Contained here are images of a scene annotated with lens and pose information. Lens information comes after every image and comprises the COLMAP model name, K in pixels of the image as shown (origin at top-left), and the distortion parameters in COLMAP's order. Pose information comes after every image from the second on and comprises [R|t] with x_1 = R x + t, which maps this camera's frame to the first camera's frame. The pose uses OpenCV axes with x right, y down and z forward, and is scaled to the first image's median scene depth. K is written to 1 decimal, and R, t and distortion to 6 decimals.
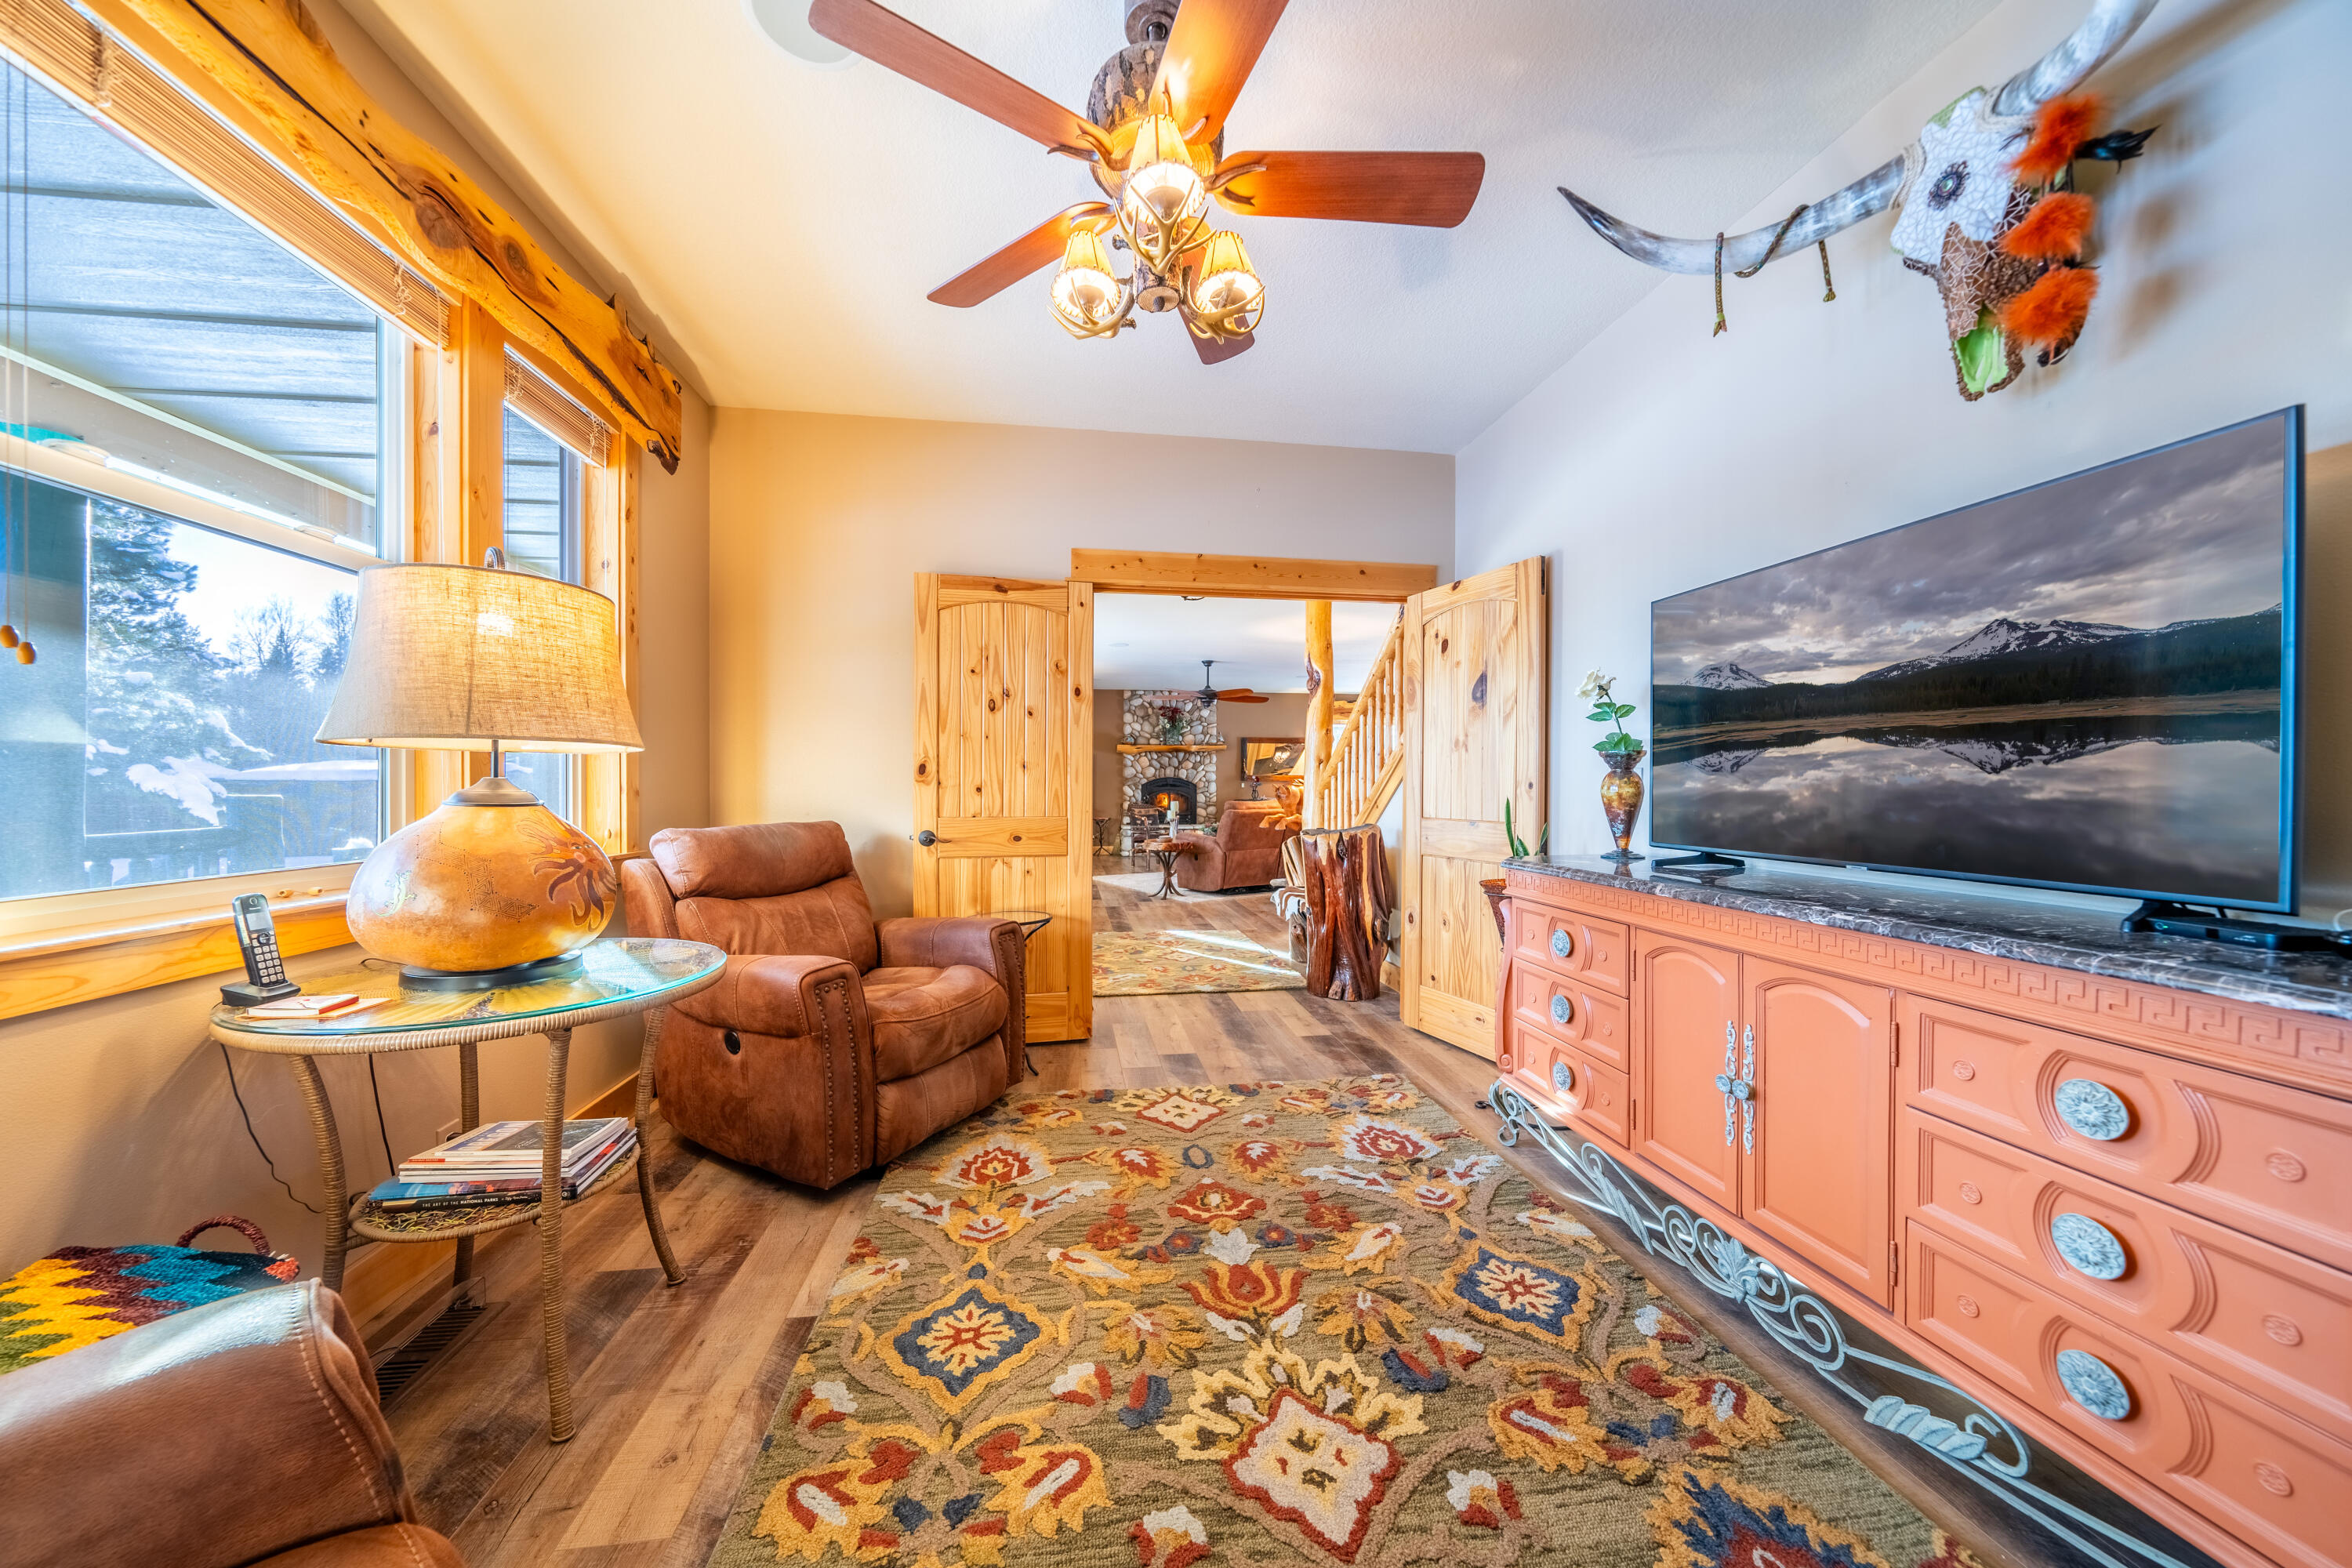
lens RADIAL K [[808.6, 0, 1175.3], [0, 808.6, 791.3], [0, 0, 1]] dist [-0.003143, -0.000192]
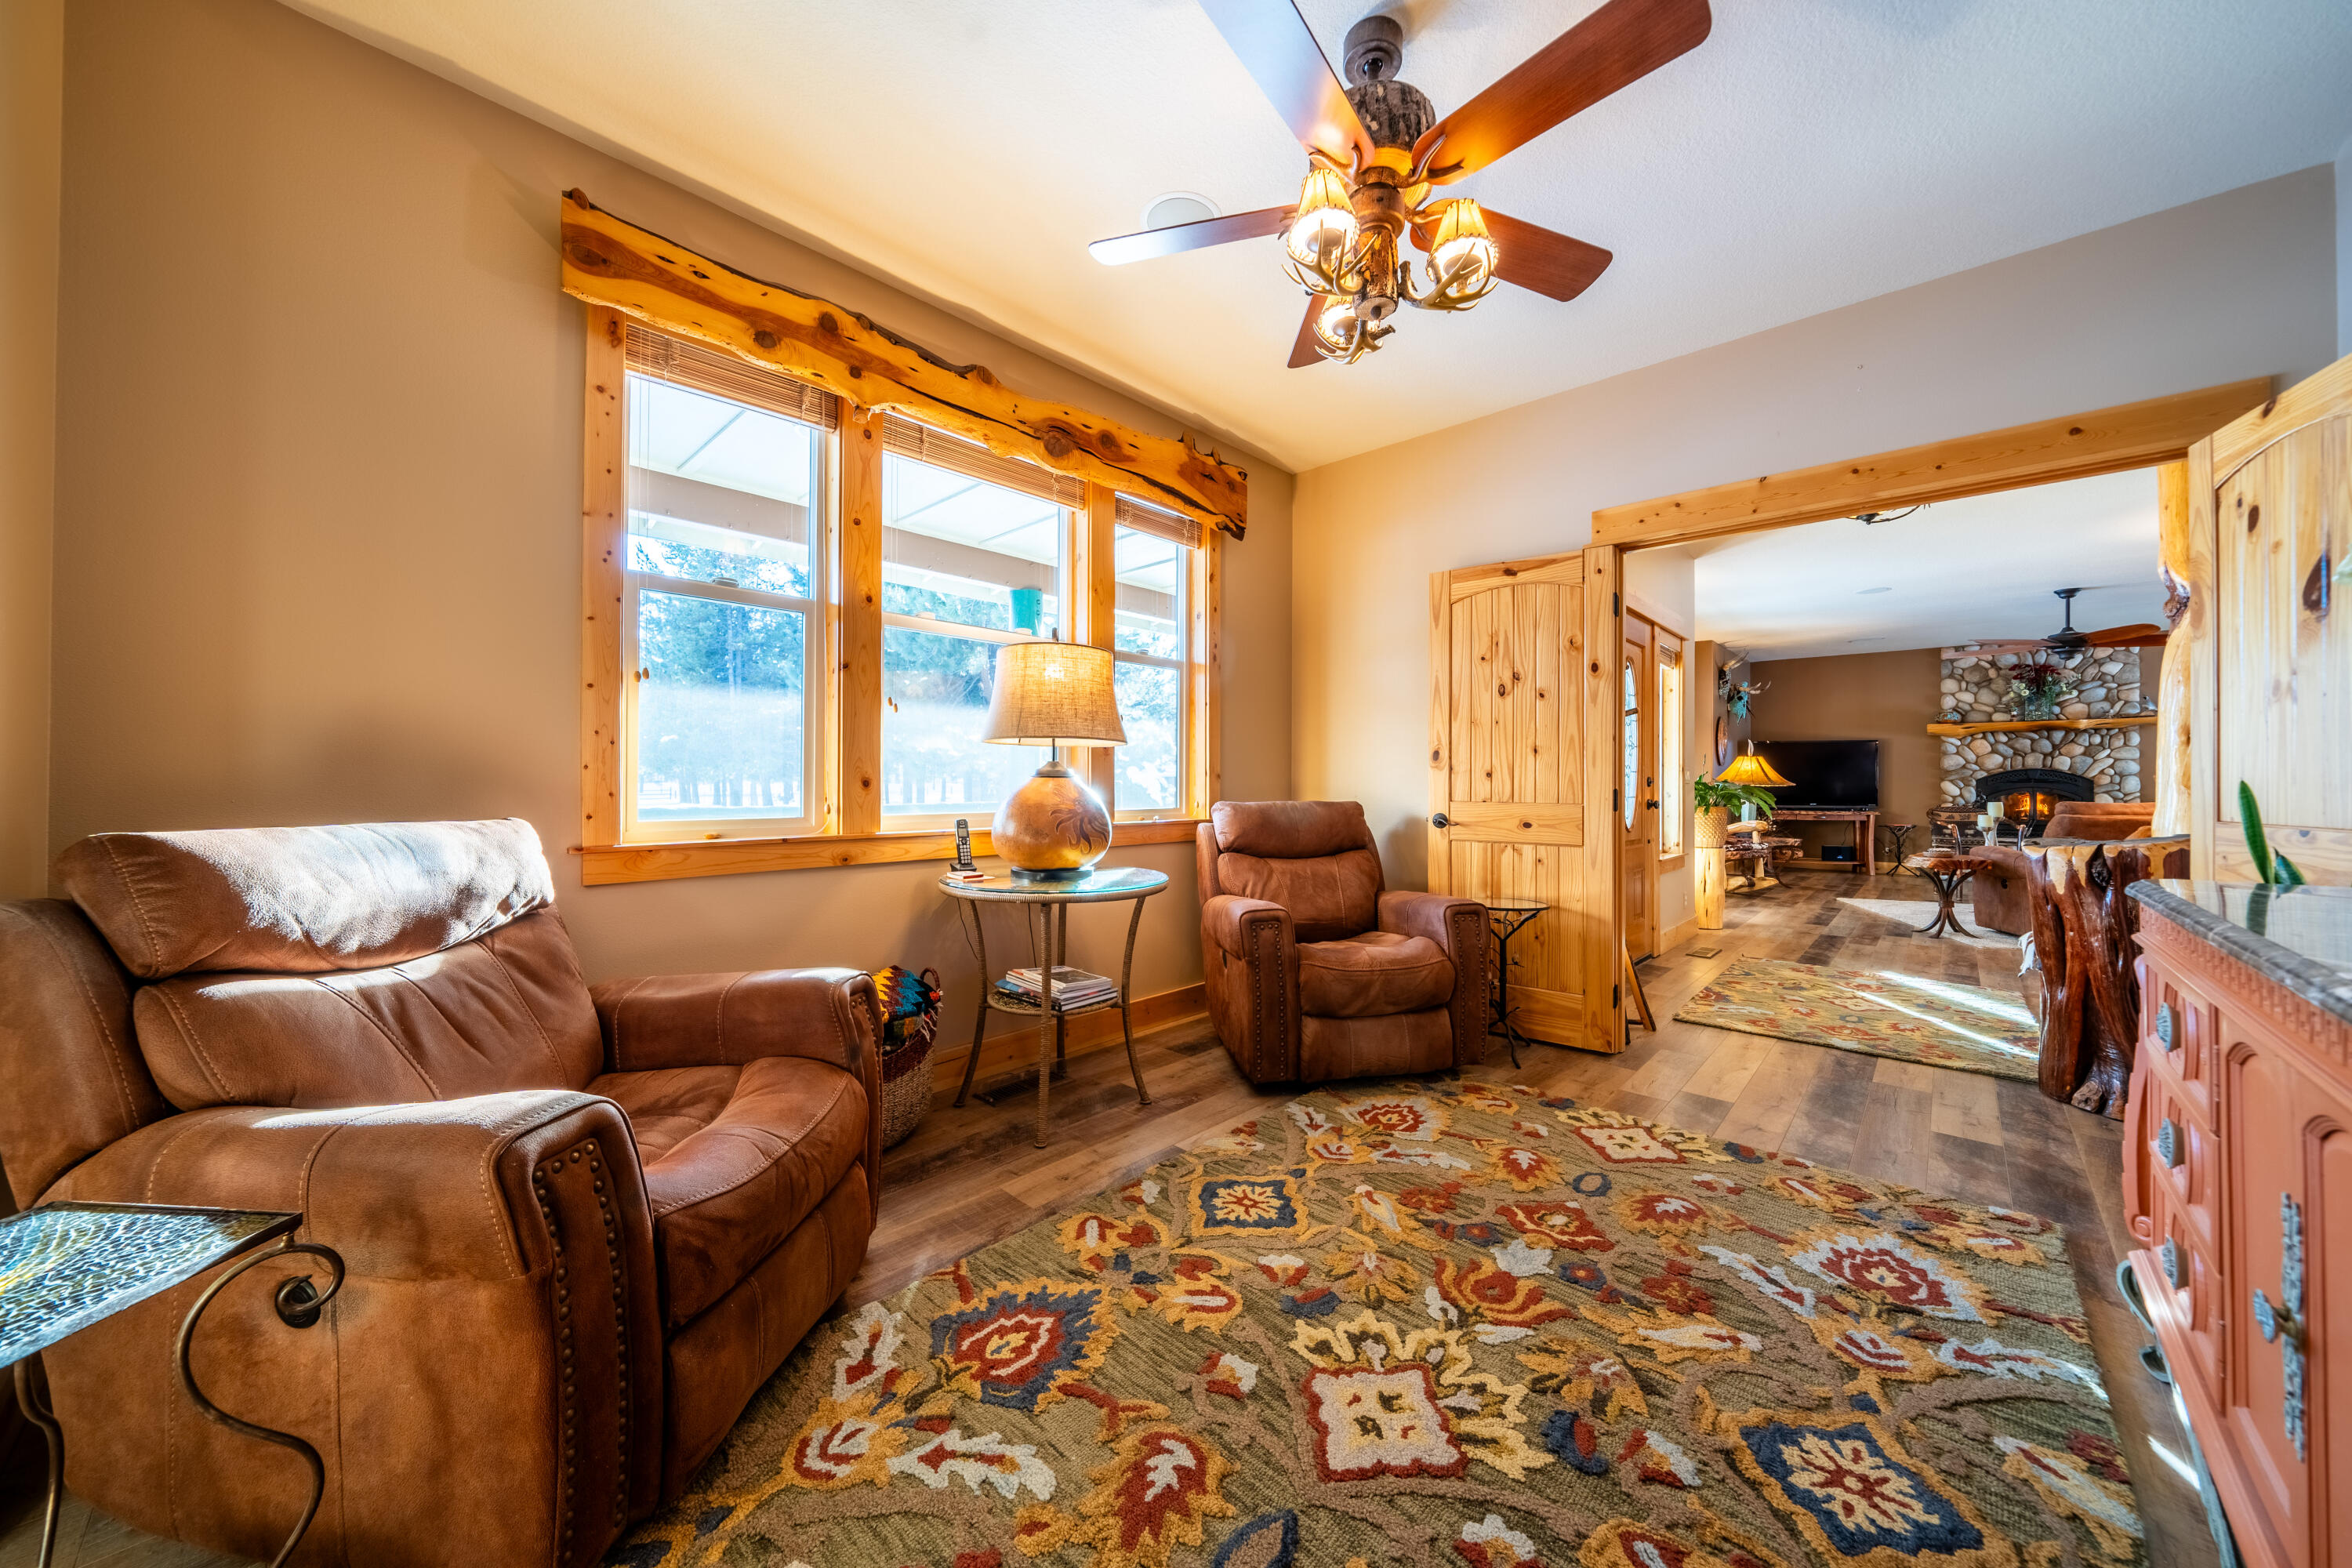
lens RADIAL K [[826.4, 0, 1177.8], [0, 826.4, 775.1], [0, 0, 1]] dist [-0.003846, -0.000087]
pose [[0.616876, -0.003905, -0.787050, 0.487476], [-0.010361, 0.999861, -0.013082, 0.023440], [0.786992, 0.016225, 0.616750, 0.085360]]
